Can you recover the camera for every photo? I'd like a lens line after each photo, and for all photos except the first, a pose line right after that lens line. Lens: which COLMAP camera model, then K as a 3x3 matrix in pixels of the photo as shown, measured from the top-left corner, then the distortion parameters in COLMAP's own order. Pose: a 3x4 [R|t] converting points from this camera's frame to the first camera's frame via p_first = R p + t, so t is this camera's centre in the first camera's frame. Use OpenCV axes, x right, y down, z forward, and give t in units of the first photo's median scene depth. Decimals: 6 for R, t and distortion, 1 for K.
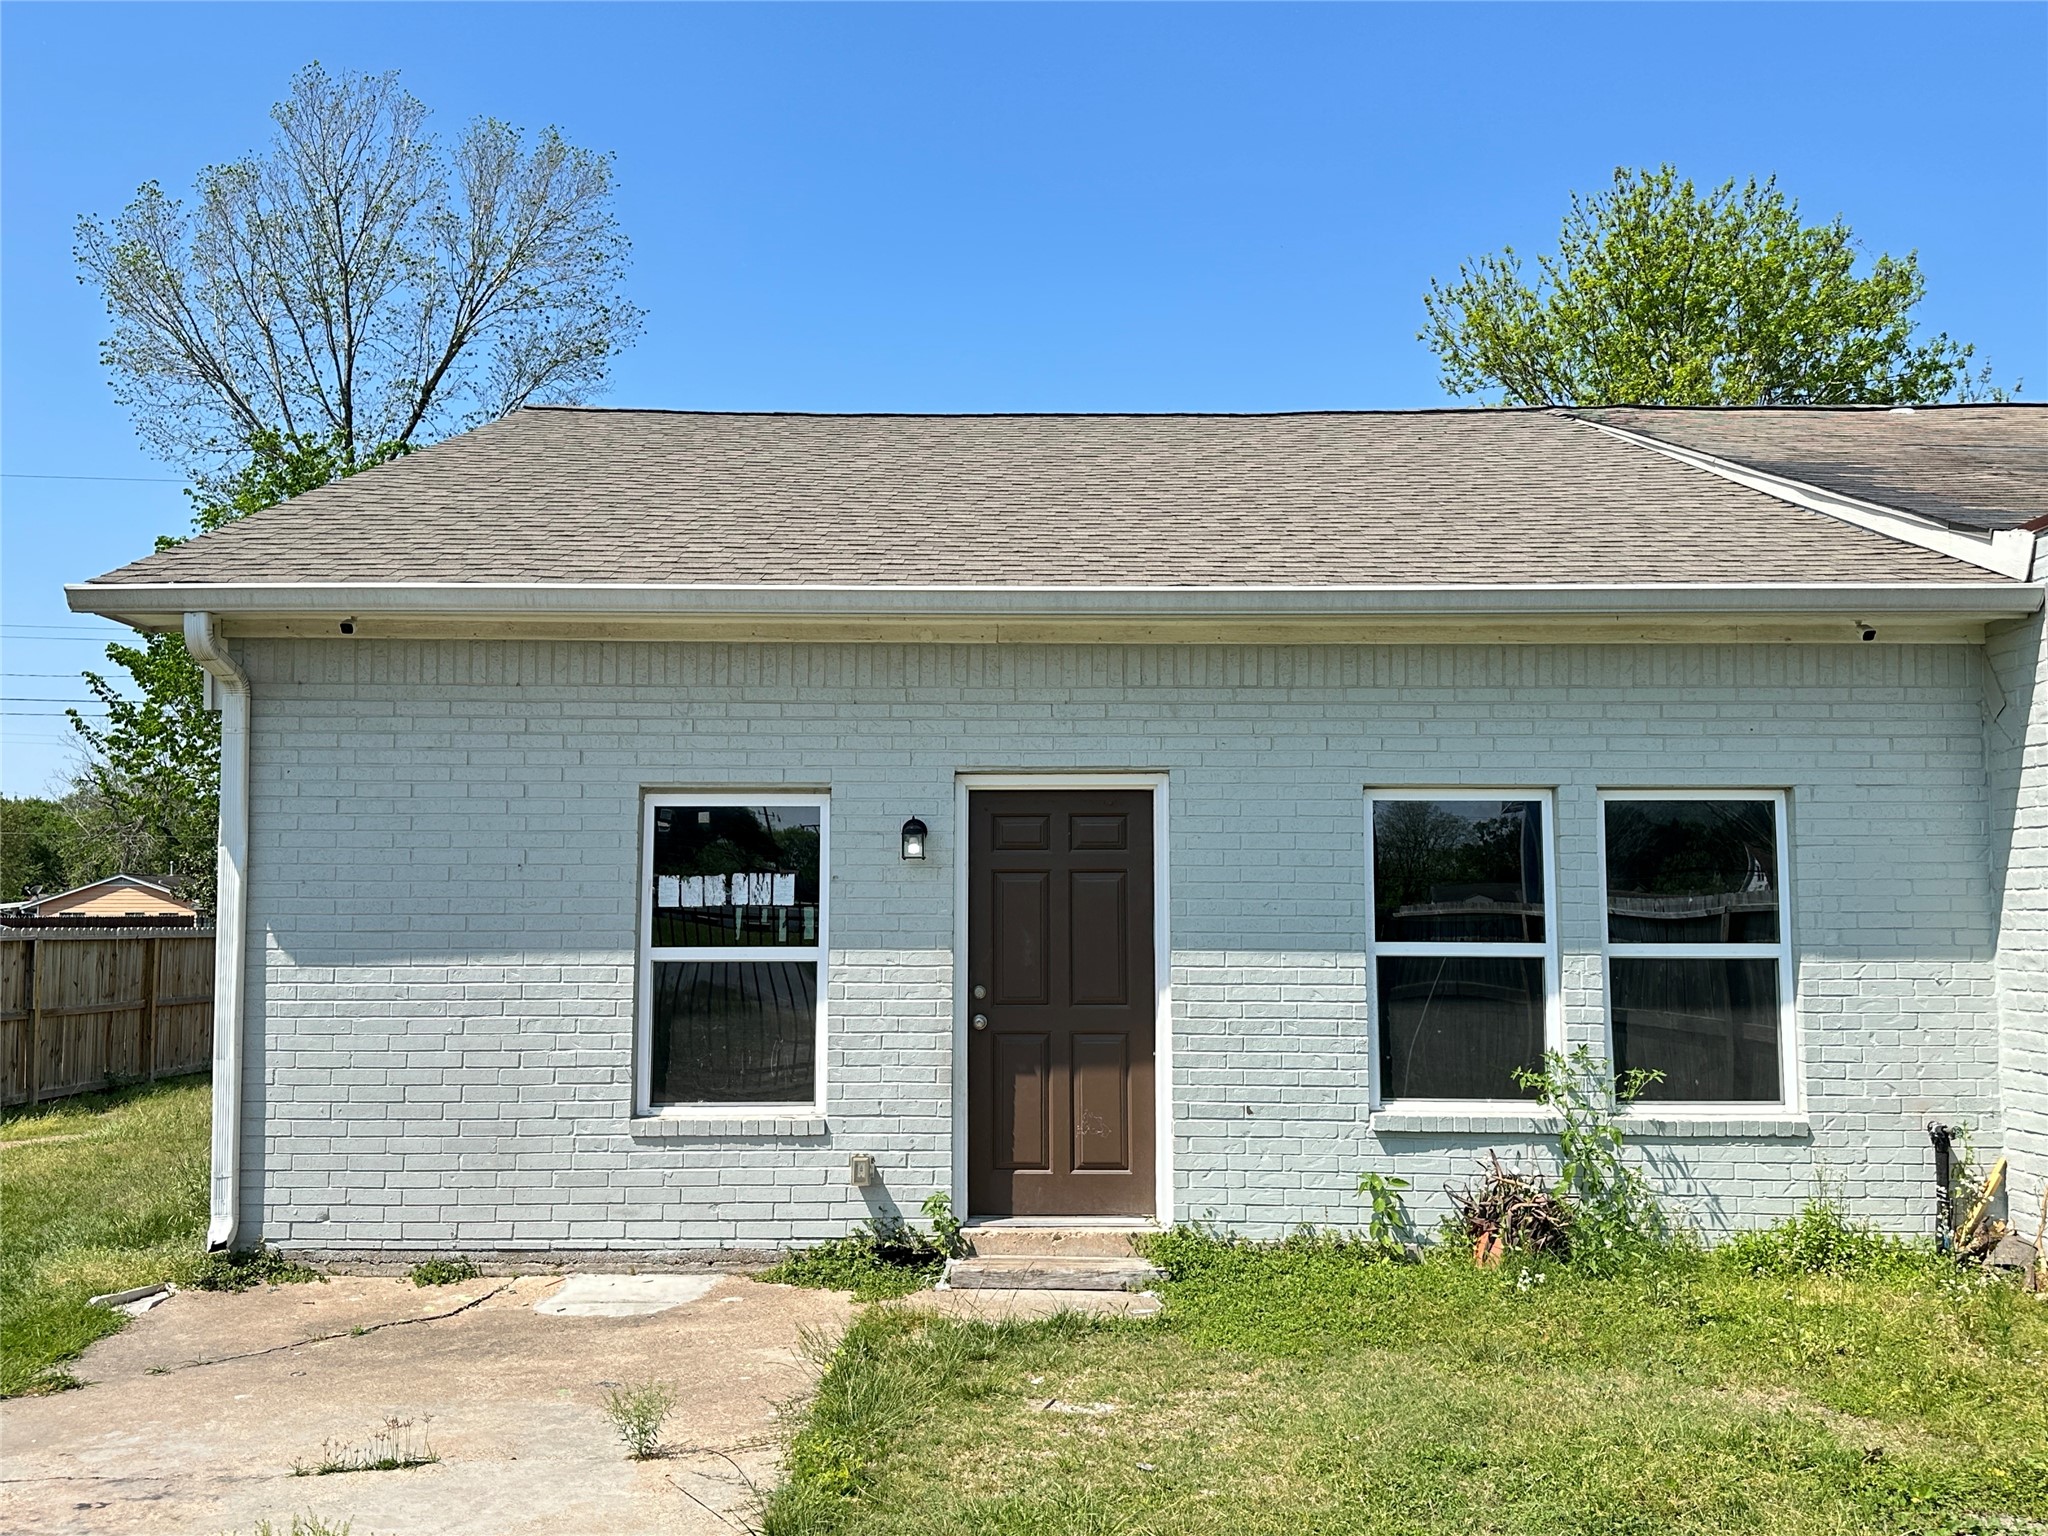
lens RADIAL K [[1783.6, 0, 1028.0], [0, 1783.6, 777.7], [0, 0, 1]] dist [0.211262, -0.476187]
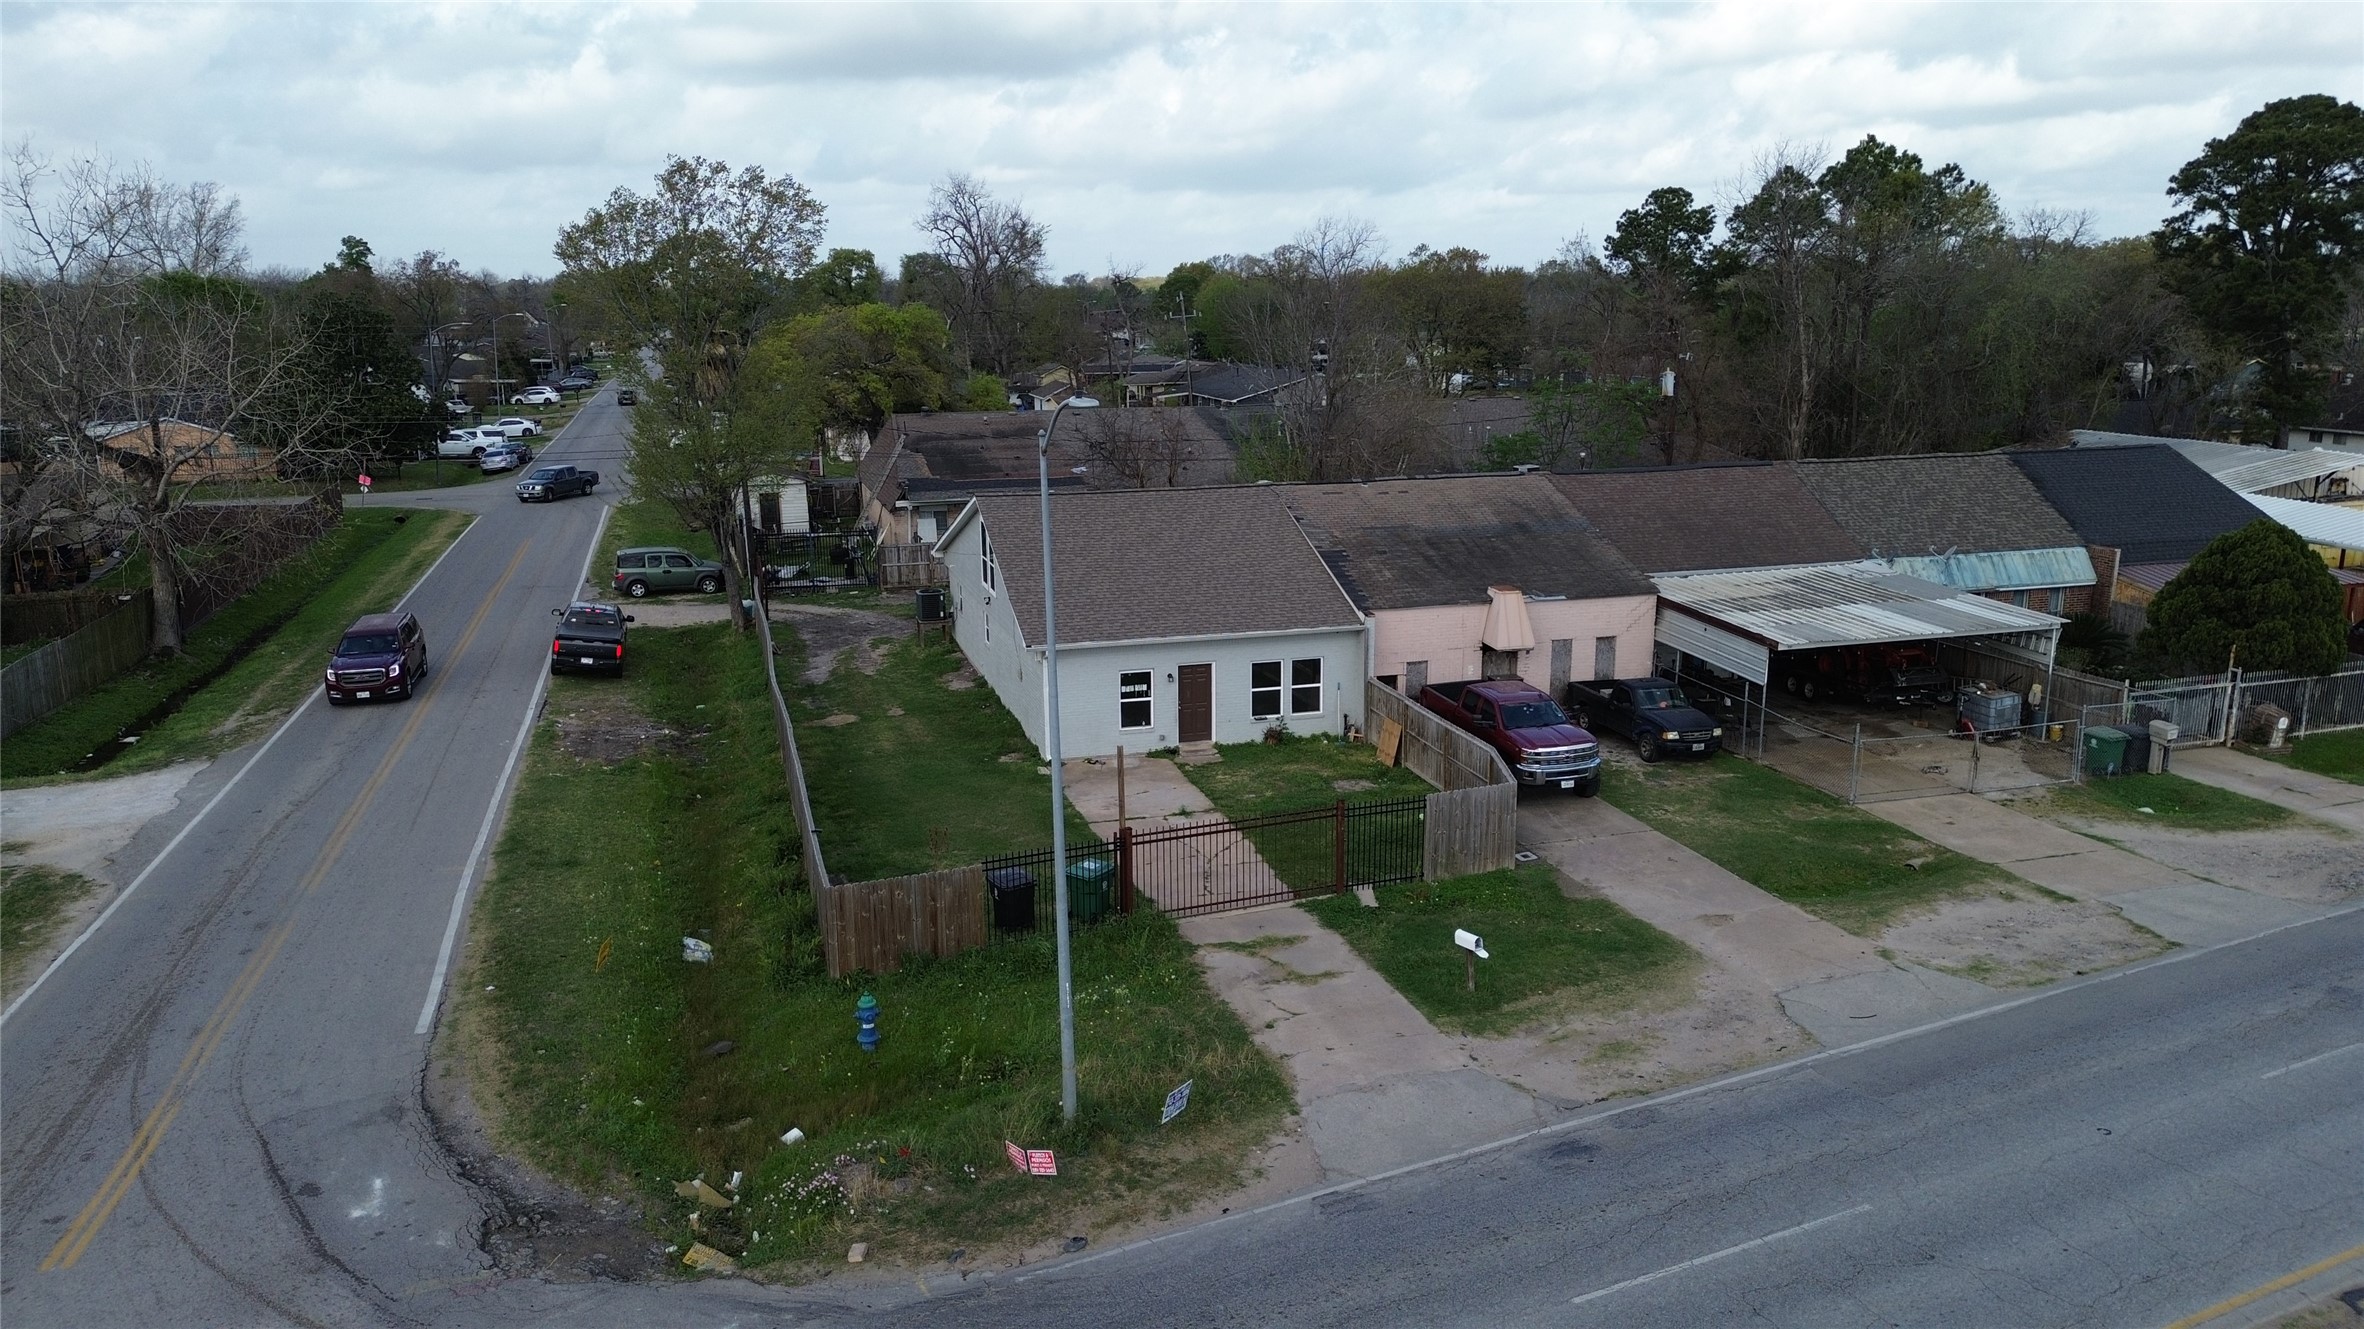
lens RADIAL K [[1683.9, 0, 1182.0], [0, 1683.9, 664.5], [0, 0, 1]] dist [0.010061, 0.002428]
pose [[0.958232, -0.062713, 0.279032, -1.409010], [-0.019045, 0.959503, 0.281055, -1.395091], [-0.285358, -0.274630, 0.918232, -3.554489]]
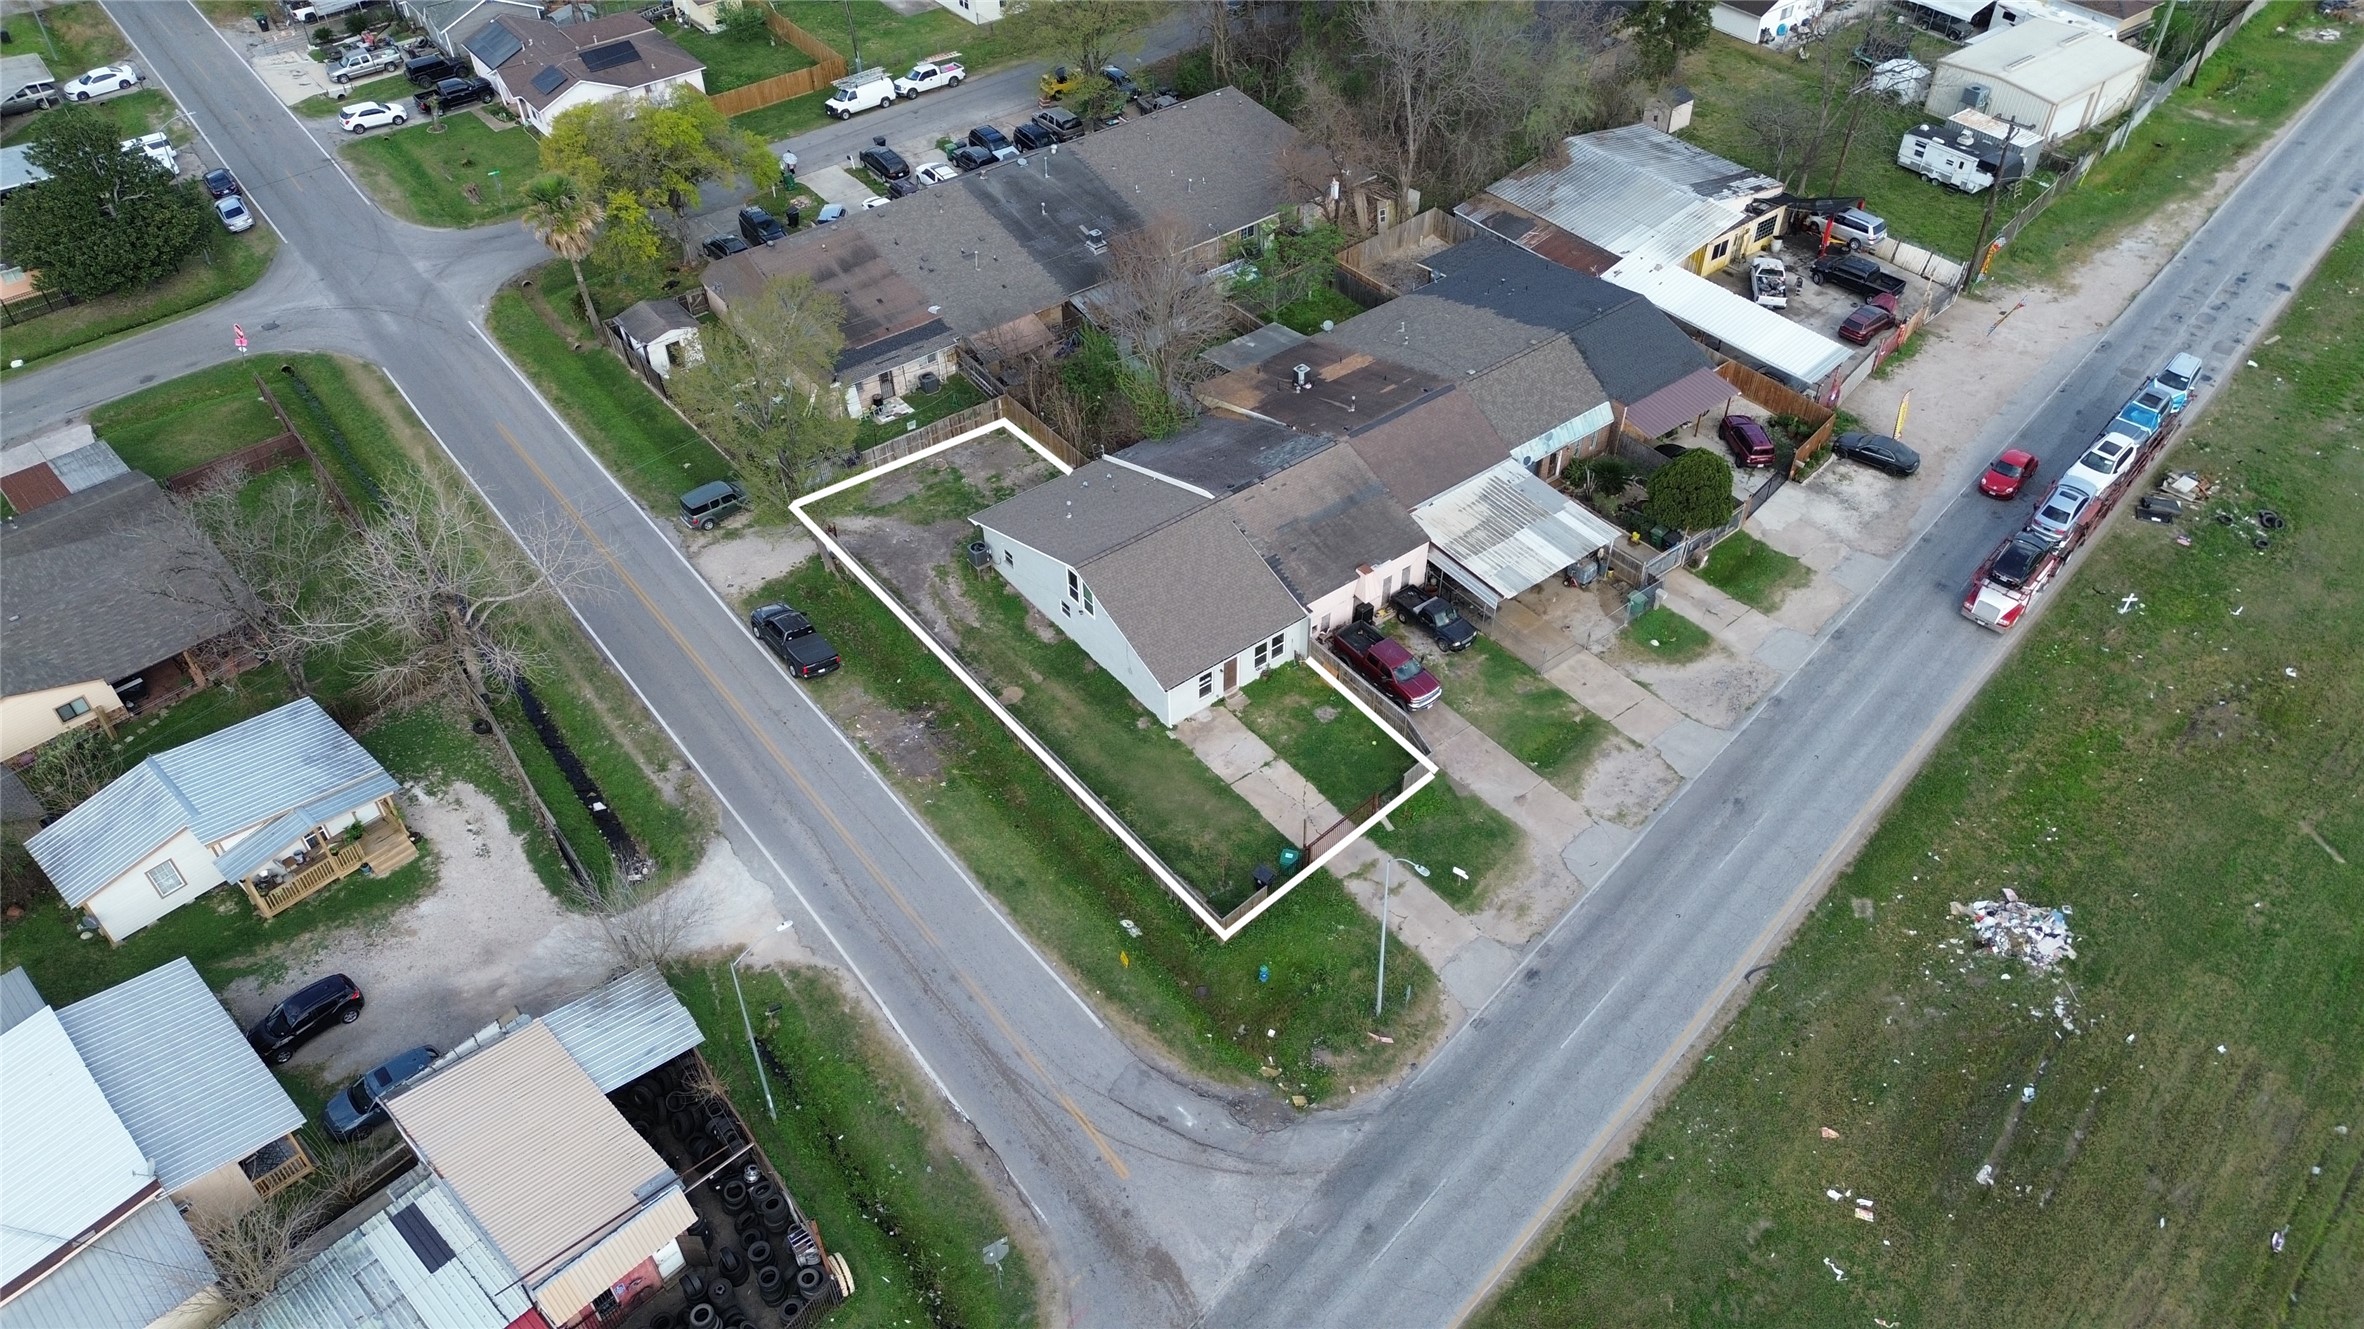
lens RADIAL K [[1683.9, 0, 1182.0], [0, 1683.9, 664.5], [0, 0, 1]] dist [0.010061, 0.002428]
pose [[0.785084, -0.404145, 0.469371, -4.684003], [-0.054186, 0.710077, 0.702036, -6.641104], [-0.617014, -0.576591, 0.535571, -3.938822]]
